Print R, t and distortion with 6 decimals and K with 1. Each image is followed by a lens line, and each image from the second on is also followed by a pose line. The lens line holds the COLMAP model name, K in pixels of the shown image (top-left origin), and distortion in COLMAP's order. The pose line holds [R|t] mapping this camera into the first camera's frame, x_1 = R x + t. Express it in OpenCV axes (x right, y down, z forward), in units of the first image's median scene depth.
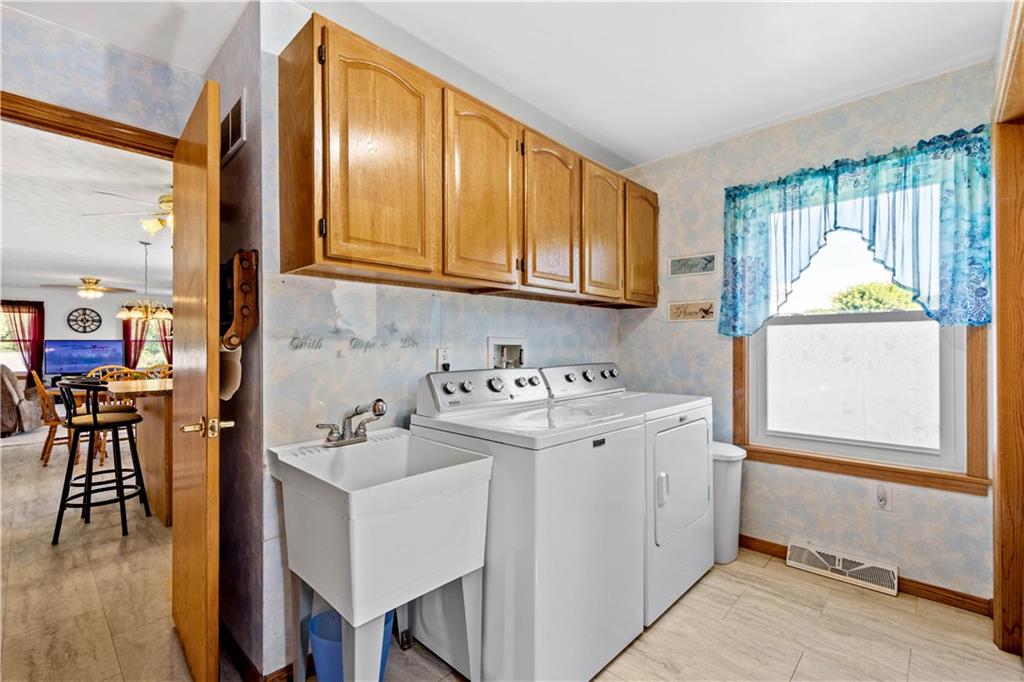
lens RADIAL K [[452.0, 0, 511.7], [0, 452.0, 346.0], [0, 0, 1]] dist [0.001491, 0.000081]
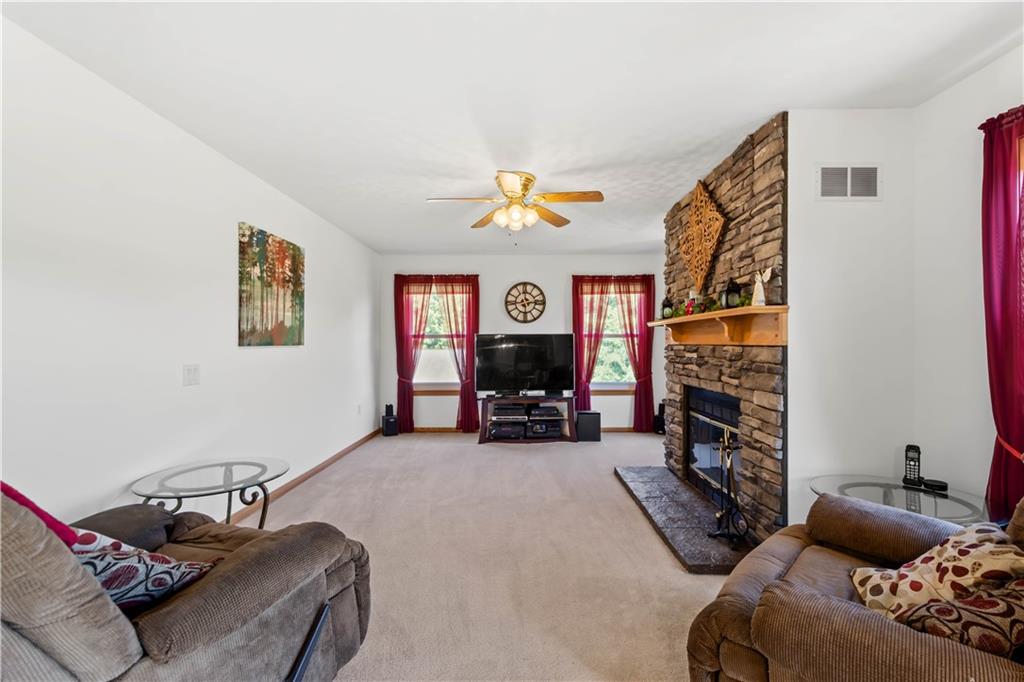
lens RADIAL K [[452.0, 0, 512.4], [0, 452.0, 341.3], [0, 0, 1]] dist [0.001491, 0.000081]
pose [[0.673891, 0.006489, -0.738802, -0.509065], [-0.005193, 0.999978, 0.004047, -0.006314], [0.738812, 0.001109, 0.673910, 0.581979]]
